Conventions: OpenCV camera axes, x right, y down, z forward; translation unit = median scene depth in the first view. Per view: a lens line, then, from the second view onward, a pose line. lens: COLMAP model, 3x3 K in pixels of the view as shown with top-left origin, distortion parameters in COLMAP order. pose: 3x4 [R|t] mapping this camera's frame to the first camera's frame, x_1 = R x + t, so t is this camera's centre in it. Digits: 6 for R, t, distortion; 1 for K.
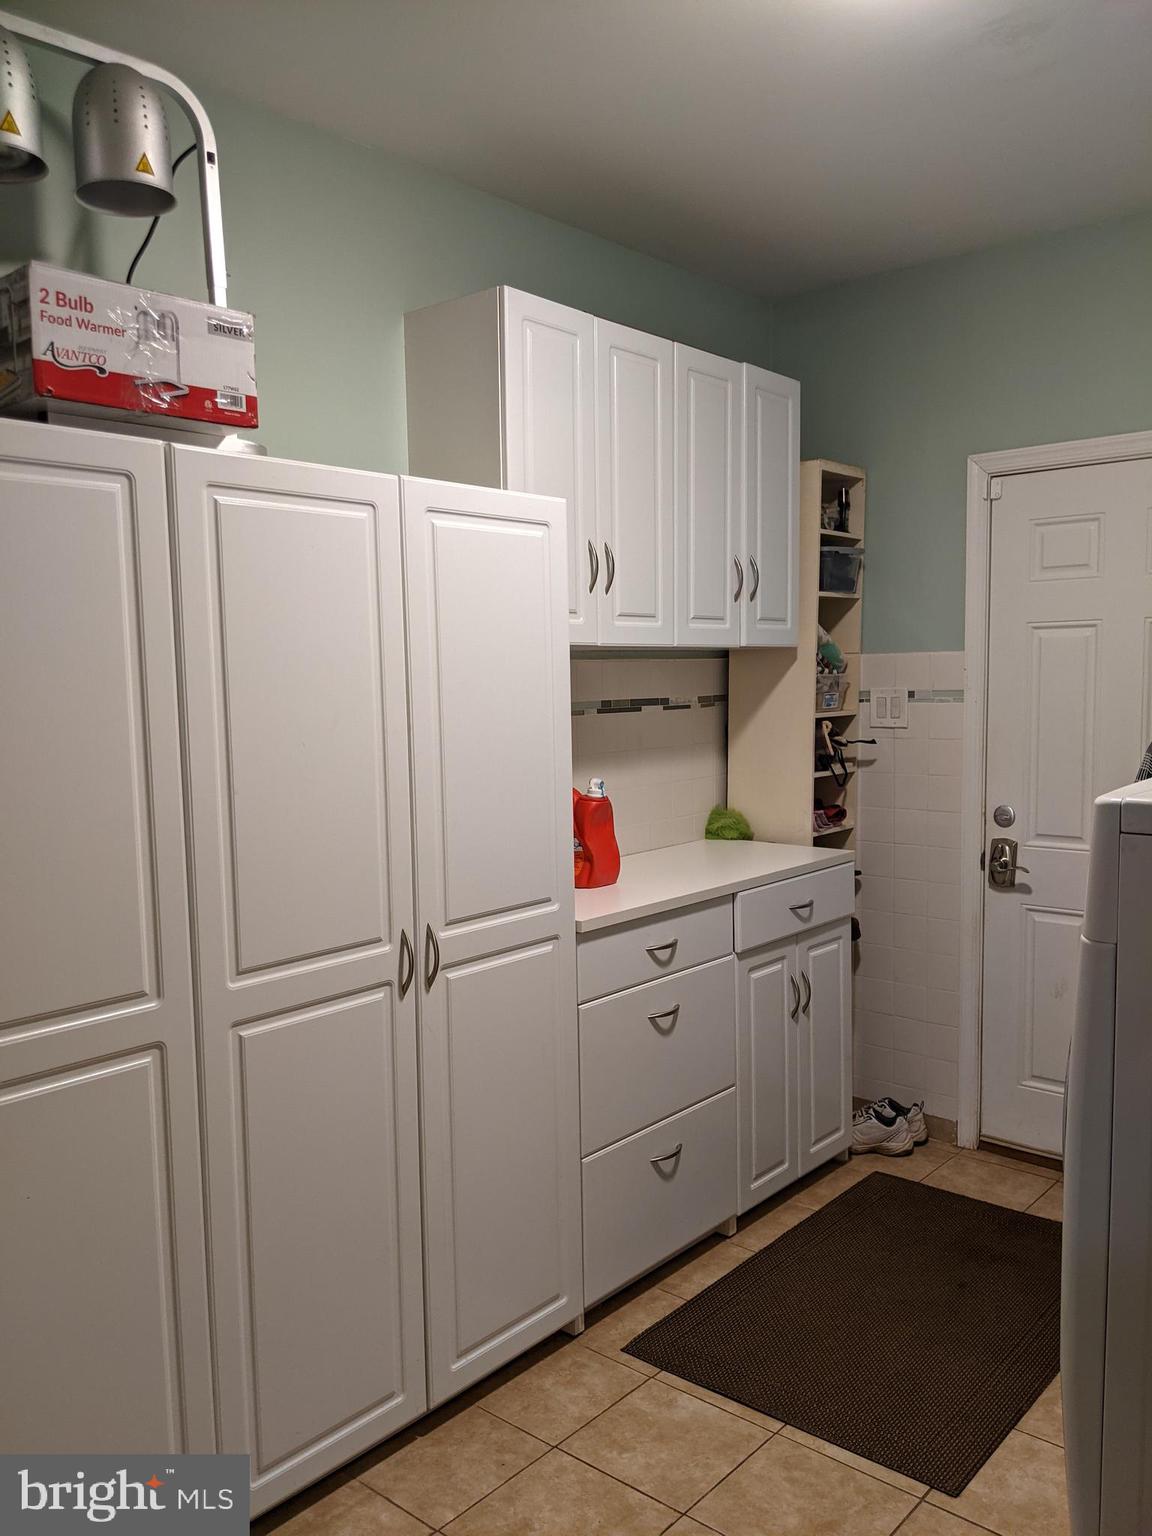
lens RADIAL K [[1223.3, 0, 584.6], [0, 1223.3, 775.7], [0, 0, 1]] dist [0.015374, -0.009139]
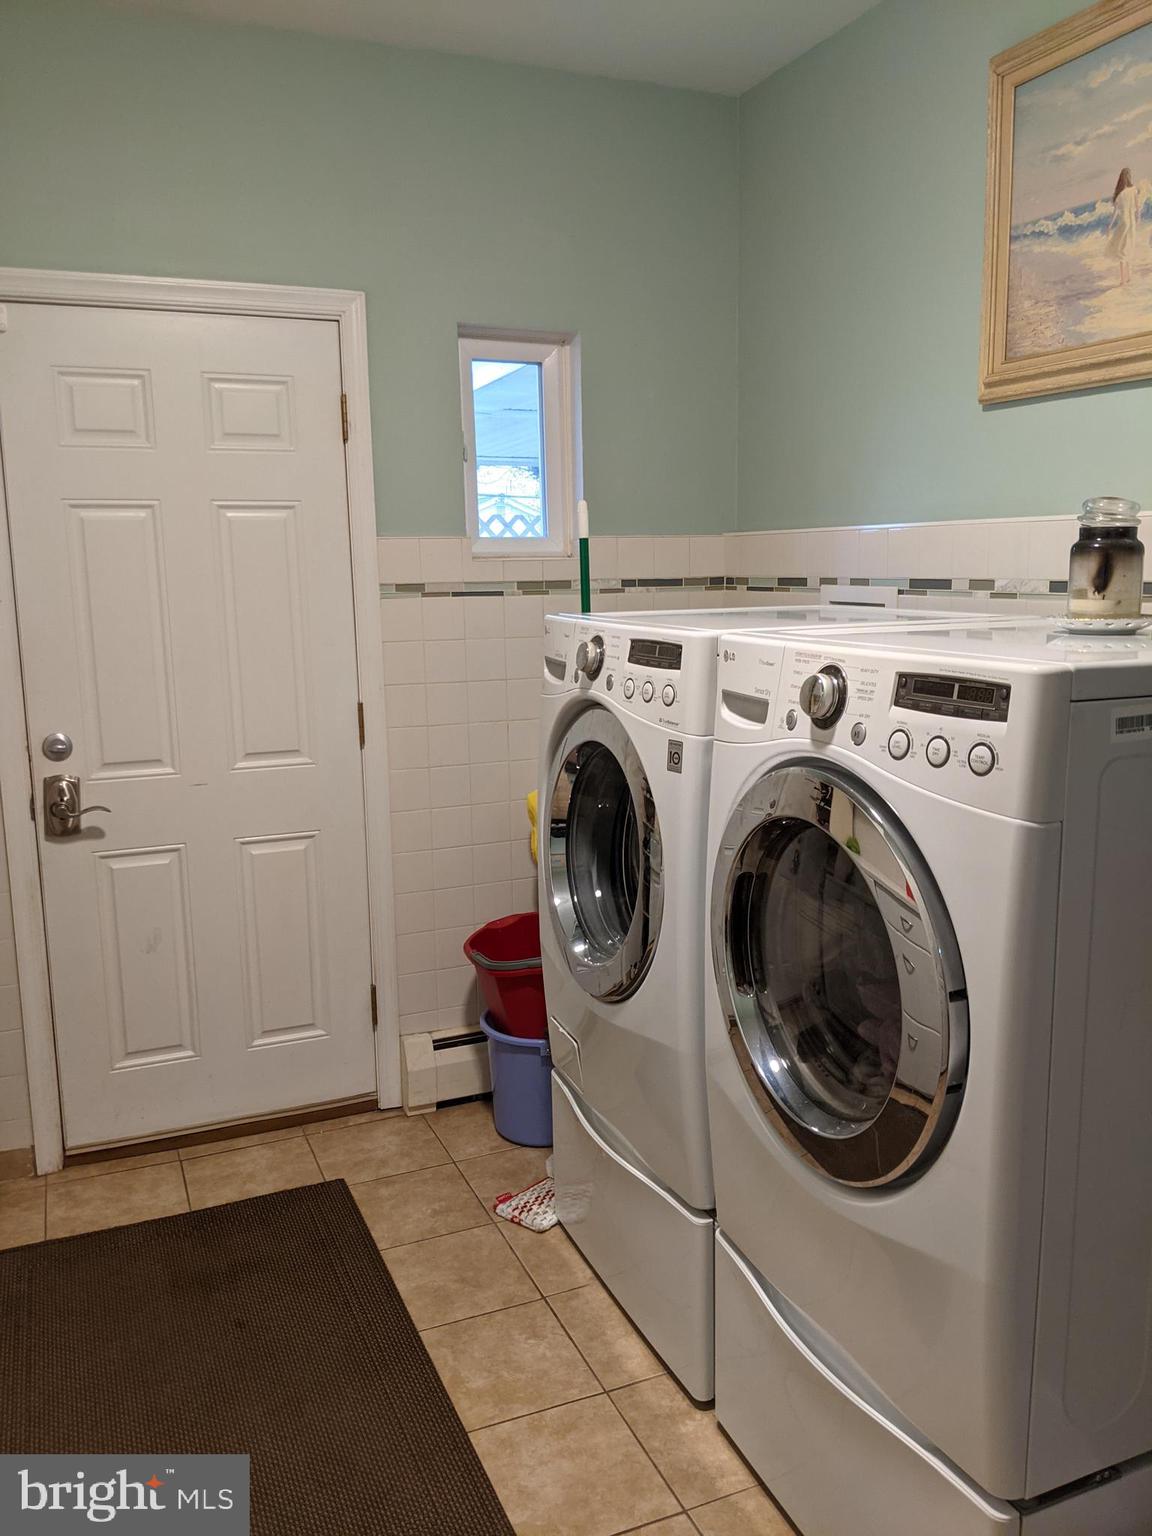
lens RADIAL K [[1223.3, 0, 579.9], [0, 1223.3, 762.2], [0, 0, 1]] dist [0.015374, -0.009139]
pose [[0.435925, -0.132553, 0.890168, -0.214438], [0.080813, 0.990864, 0.107972, -0.015500], [-0.896347, 0.024869, 0.442654, 0.354581]]
